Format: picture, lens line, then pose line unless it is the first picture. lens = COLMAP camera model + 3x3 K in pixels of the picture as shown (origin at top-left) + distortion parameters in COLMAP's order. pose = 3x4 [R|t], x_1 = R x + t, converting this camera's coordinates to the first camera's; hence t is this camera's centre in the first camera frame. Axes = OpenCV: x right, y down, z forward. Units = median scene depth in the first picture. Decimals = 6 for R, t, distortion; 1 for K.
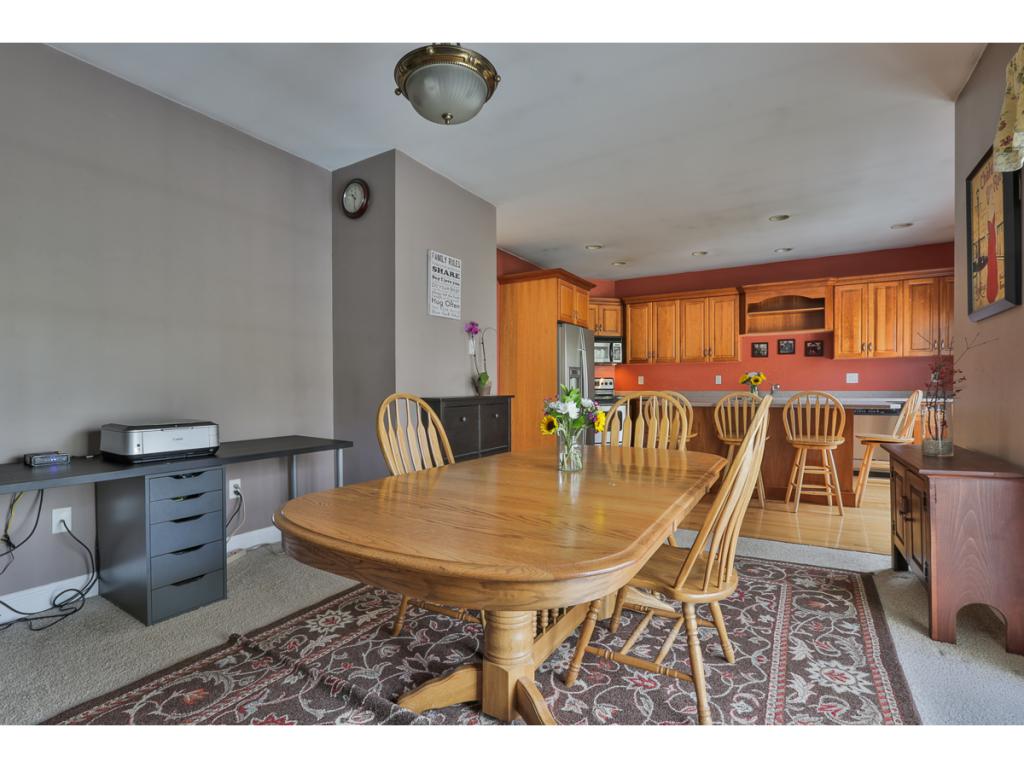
lens RADIAL K [[492.1, 0, 531.7], [0, 492.1, 391.6], [0, 0, 1]] dist [0.002136, 0.001301]
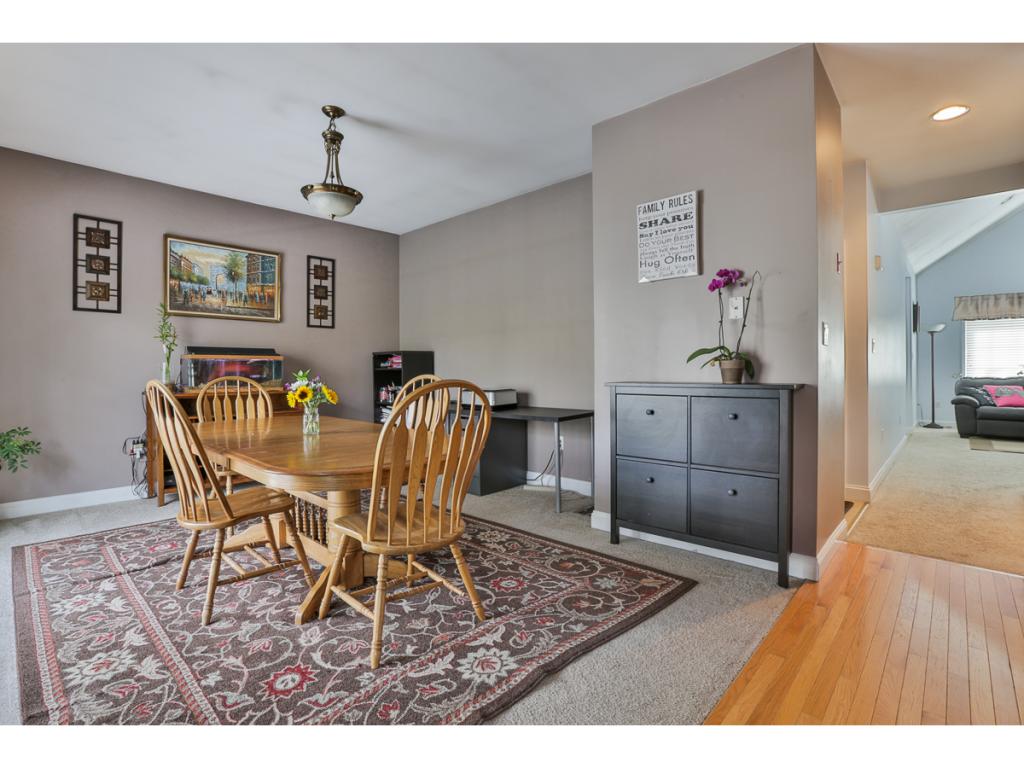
lens RADIAL K [[492.4, 0, 510.4], [0, 492.4, 376.6], [0, 0, 1]] dist [-0.064412, 0.023394]
pose [[-0.242547, 0.020722, -0.969918, 0.397976], [-0.004852, 0.999733, 0.022572, -0.009458], [0.970127, 0.010181, -0.242382, 0.605379]]
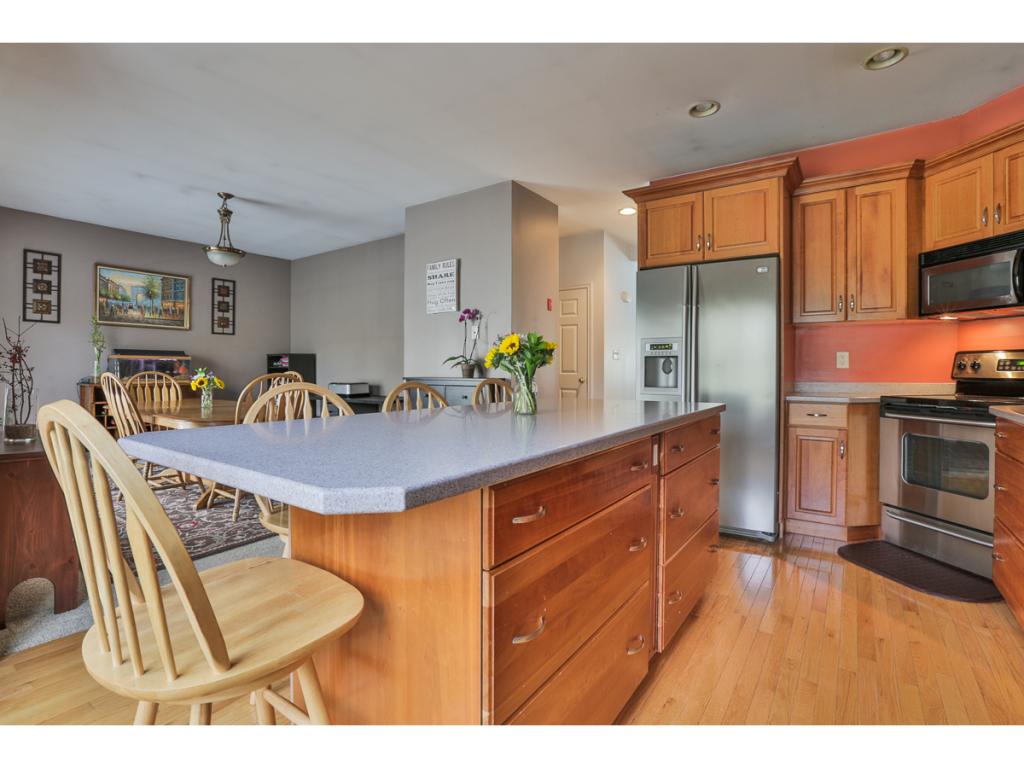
lens RADIAL K [[501.6, 0, 506.6], [0, 501.6, 375.0], [0, 0, 1]] dist [-0.058300, 0.019873]
pose [[-0.119215, 0.016426, -0.992733, 0.666731], [-0.014226, 0.999732, 0.018250, -0.012994], [0.992766, 0.016298, -0.118950, 0.836185]]
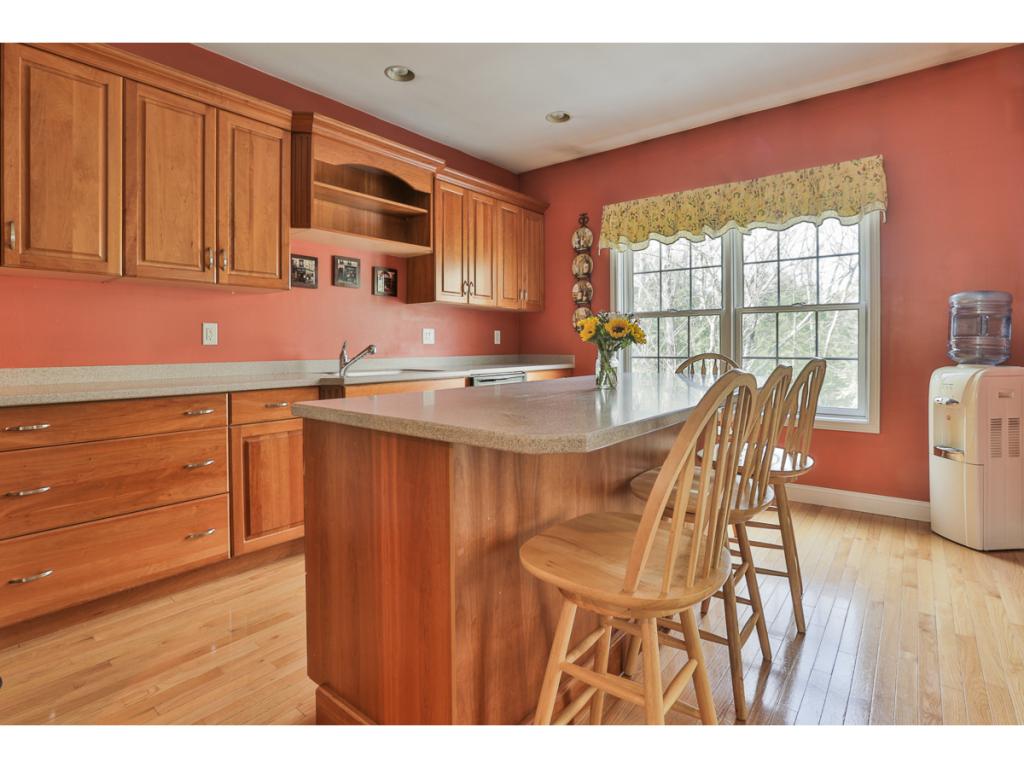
lens RADIAL K [[522.7, 0, 516.5], [0, 522.7, 348.1], [0, 0, 1]] dist [-0.016426, 0.000090]
pose [[0.185964, -0.001744, 0.982555, 0.025667], [0.008992, 0.999960, 0.000073, -0.012716], [-0.982515, 0.008822, 0.185972, 0.810869]]
